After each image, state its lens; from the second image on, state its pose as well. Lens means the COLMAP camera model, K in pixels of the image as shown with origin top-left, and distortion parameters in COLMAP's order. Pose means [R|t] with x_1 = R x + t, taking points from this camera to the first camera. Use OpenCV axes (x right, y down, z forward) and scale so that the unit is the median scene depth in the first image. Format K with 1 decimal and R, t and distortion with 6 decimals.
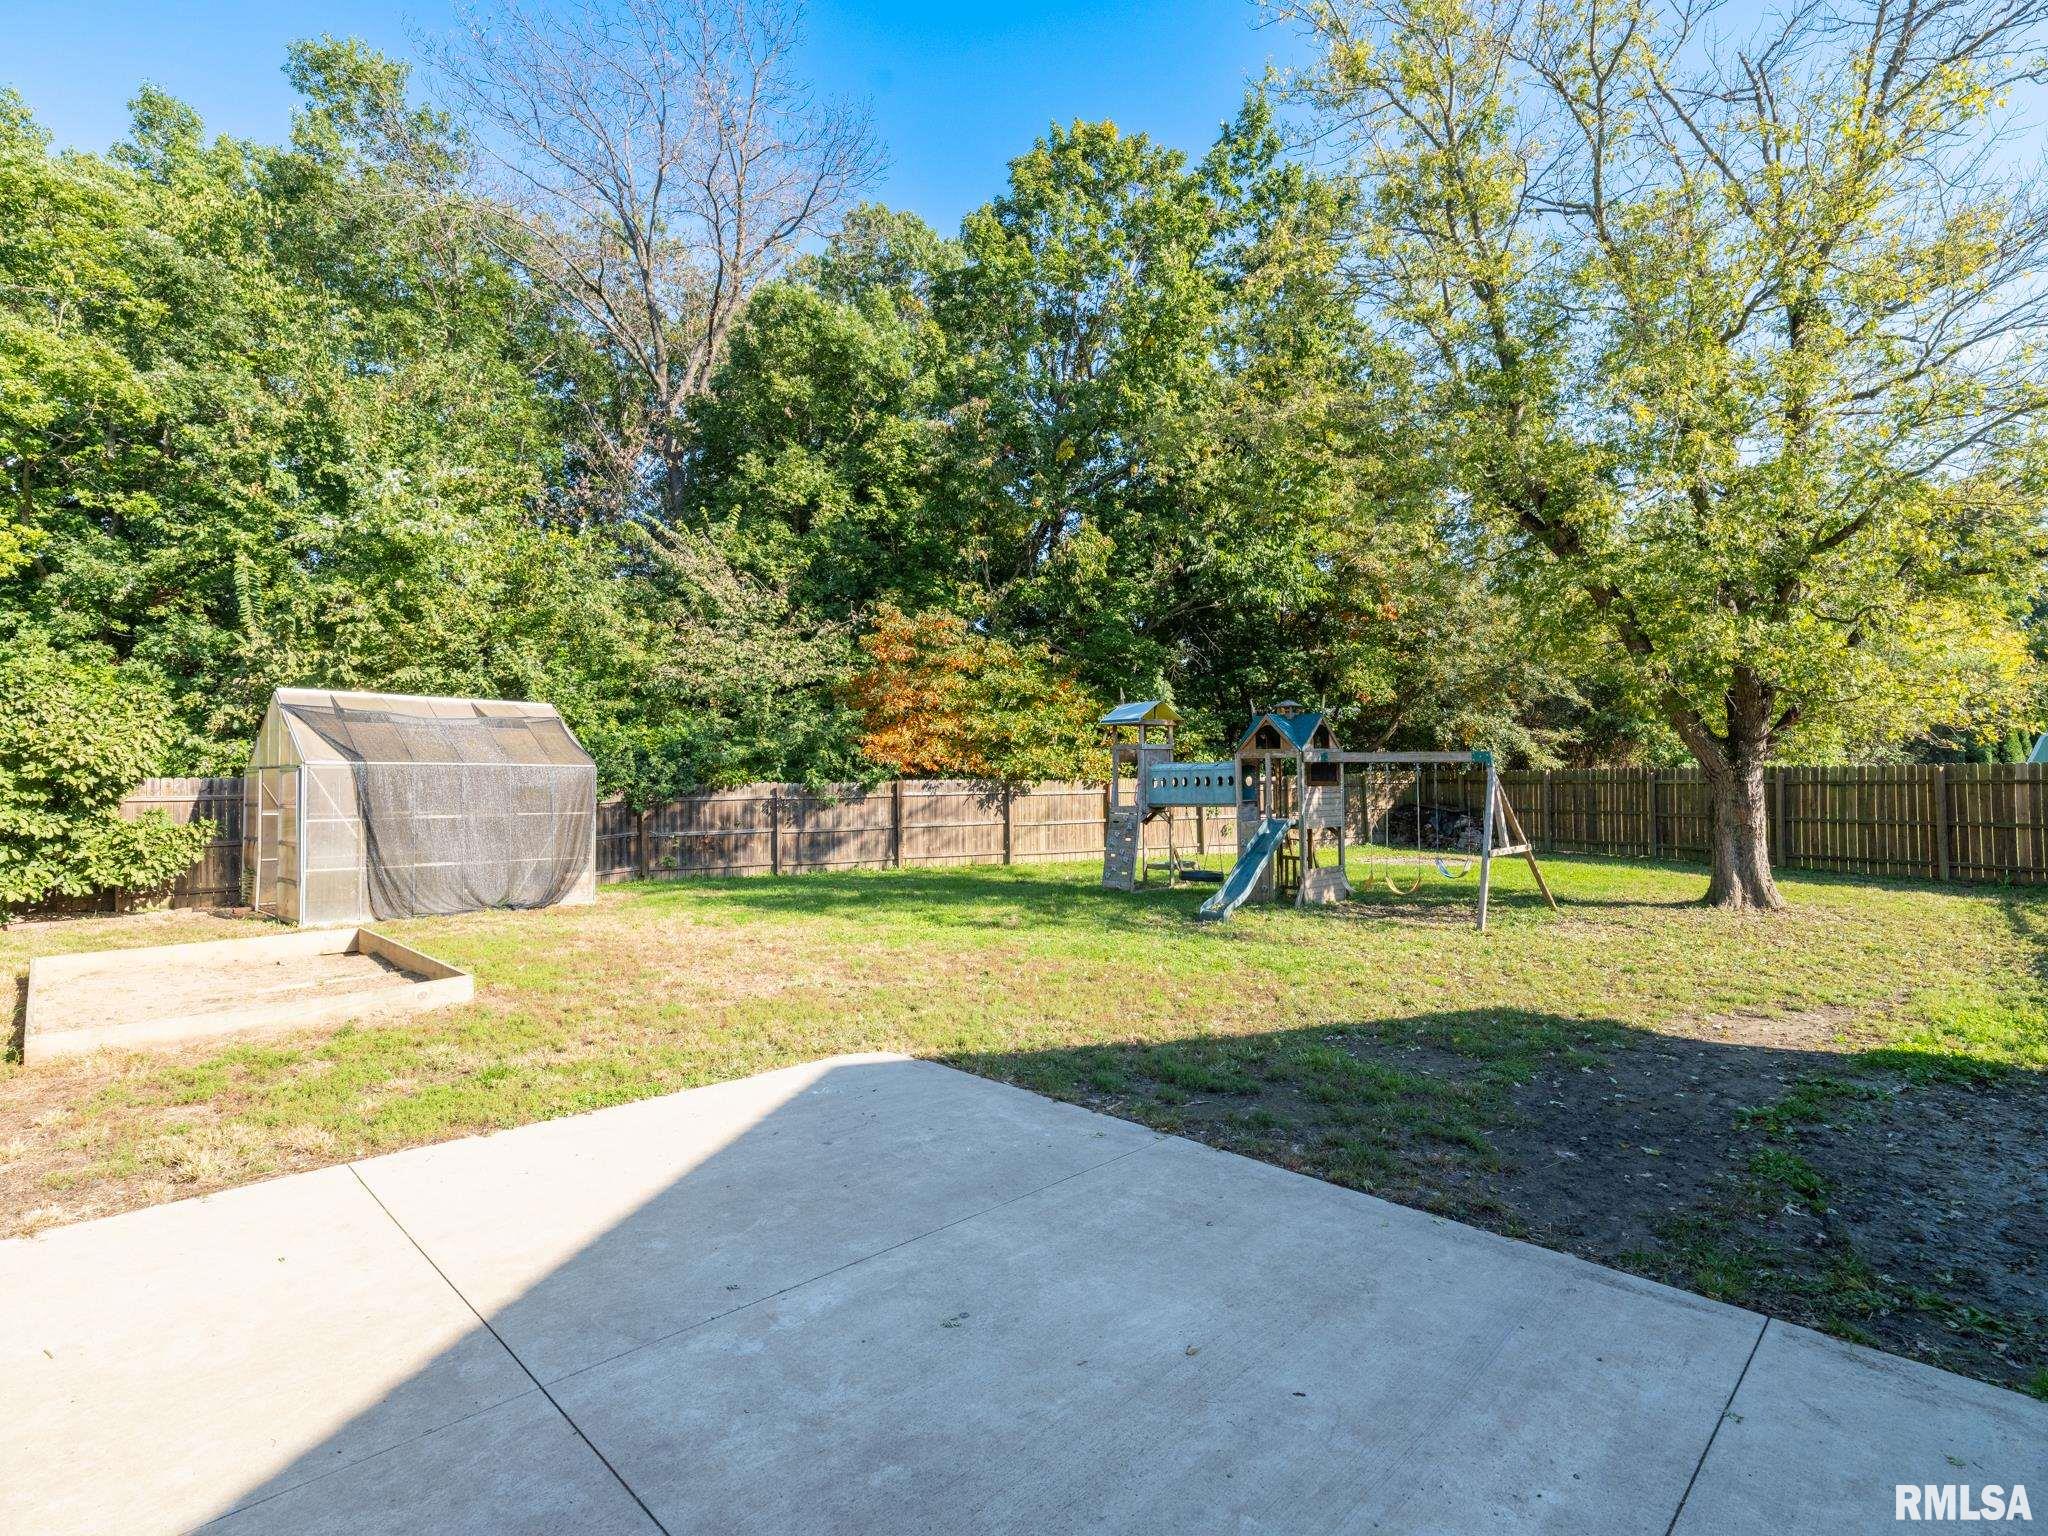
lens RADIAL K [[1012.7, 0, 1024.0], [0, 1012.7, 768.0], [0, 0, 1]] dist [-0.000758, -0.000075]
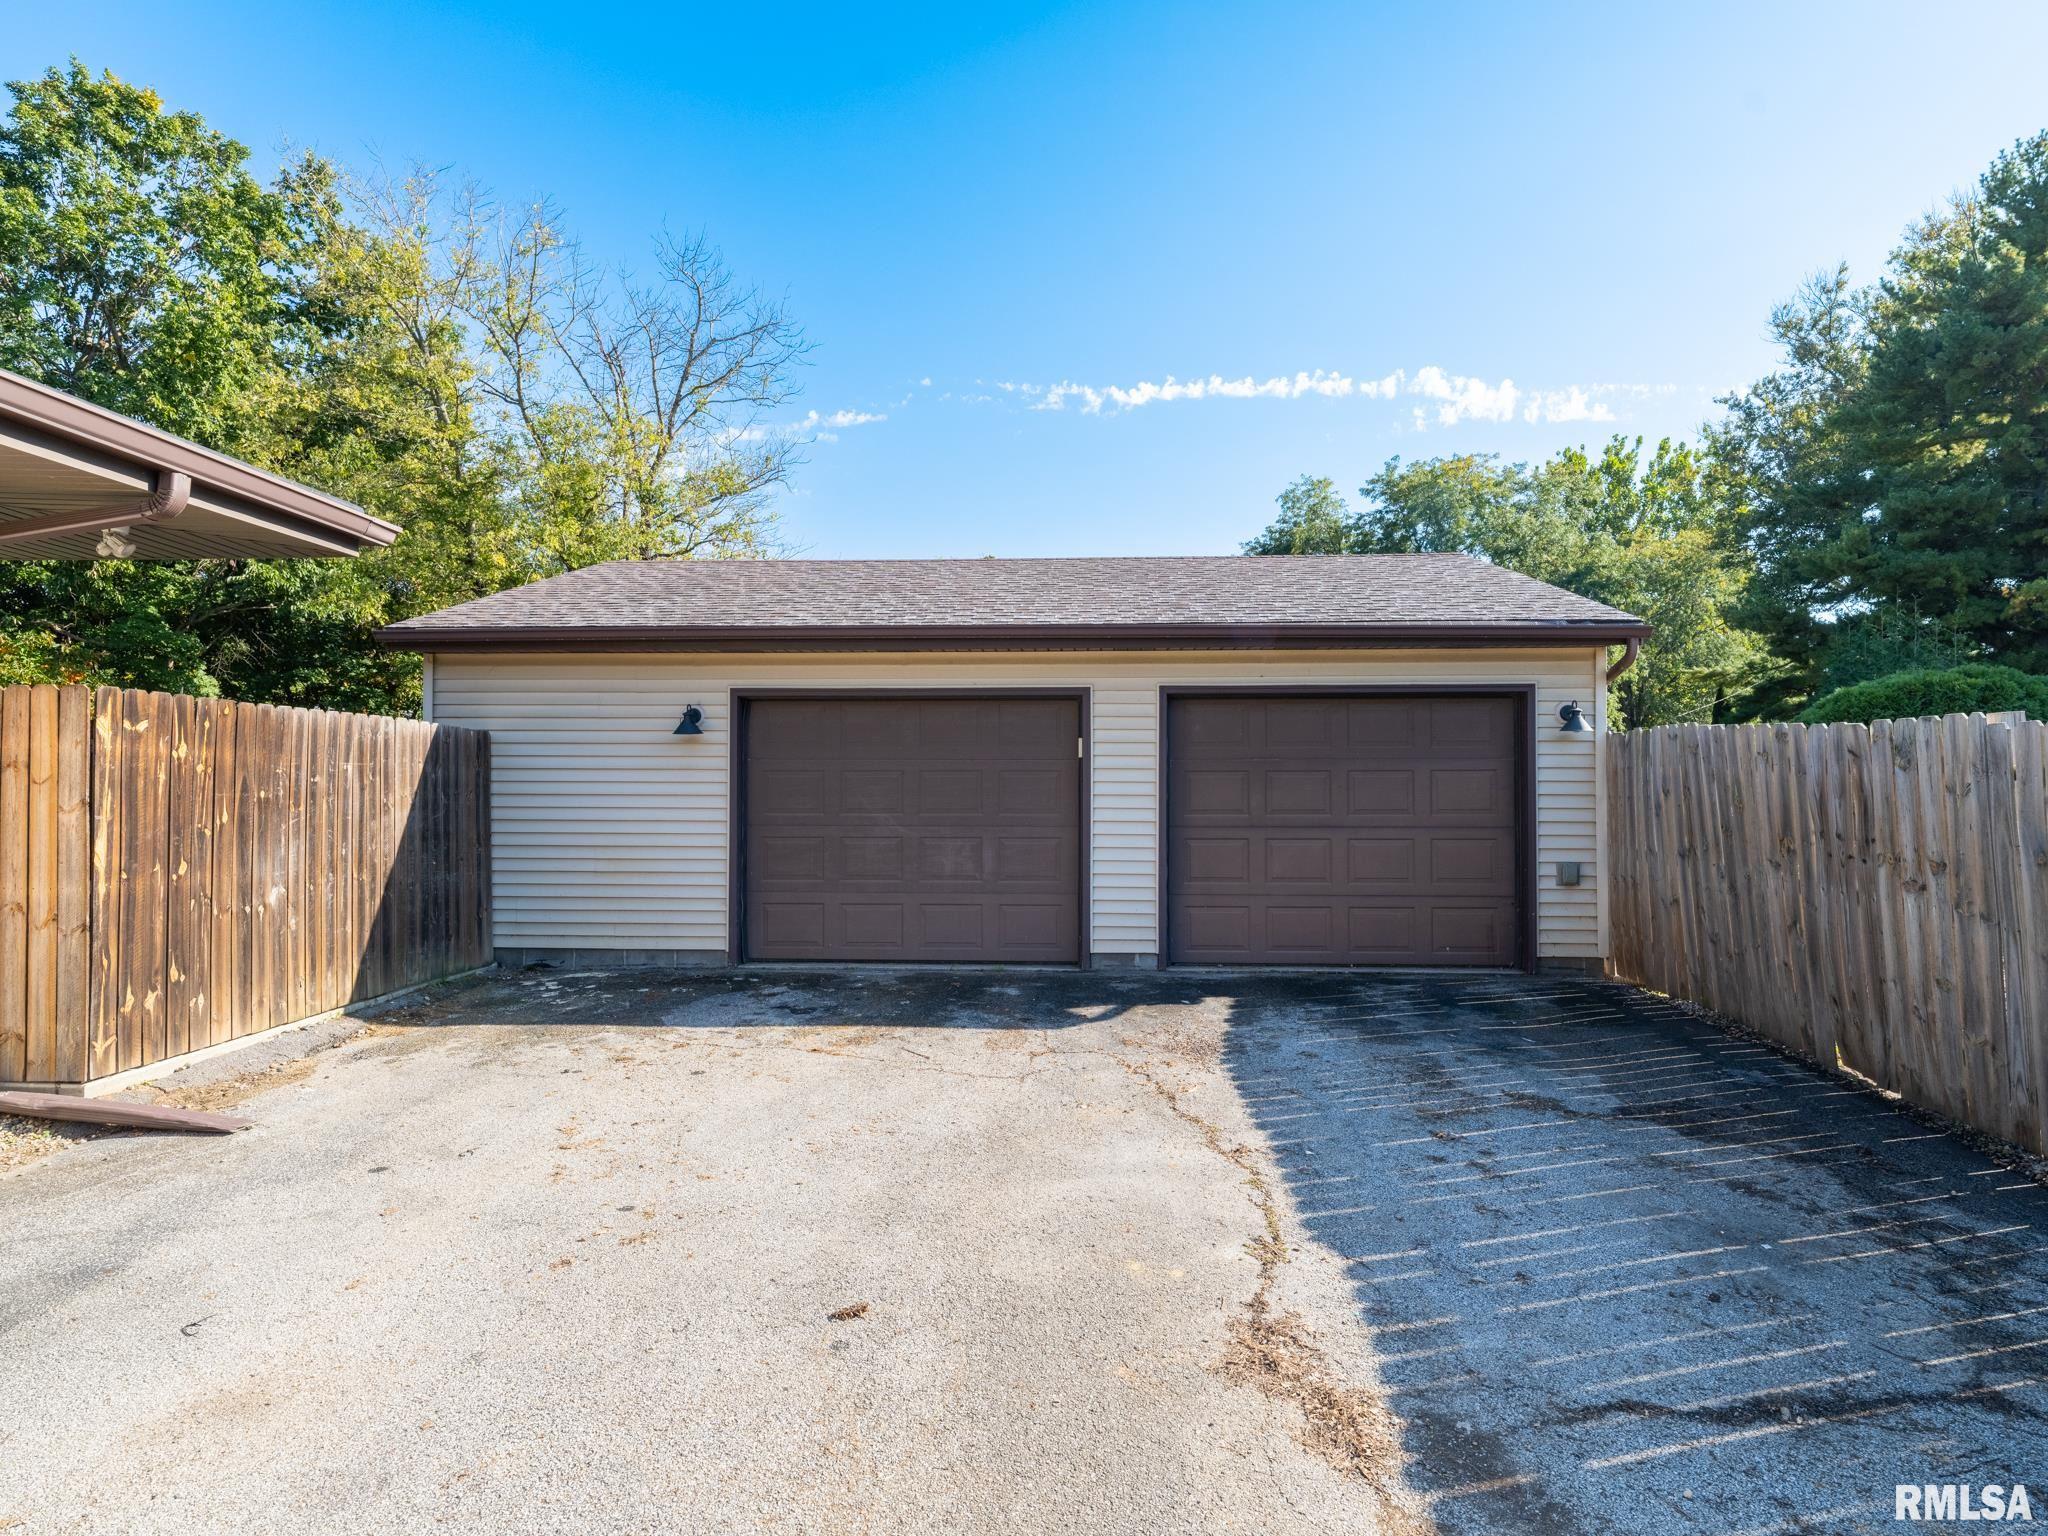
lens RADIAL K [[1086.4, 0, 1024.0], [0, 1086.4, 768.0], [0, 0, 1]] dist [0.001004, 0.000042]
pose [[0.736684, 0.012458, 0.676123, 0.005055], [-0.015667, 0.999876, -0.001354, -0.004720], [-0.676056, -0.009595, 0.736788, -0.362527]]
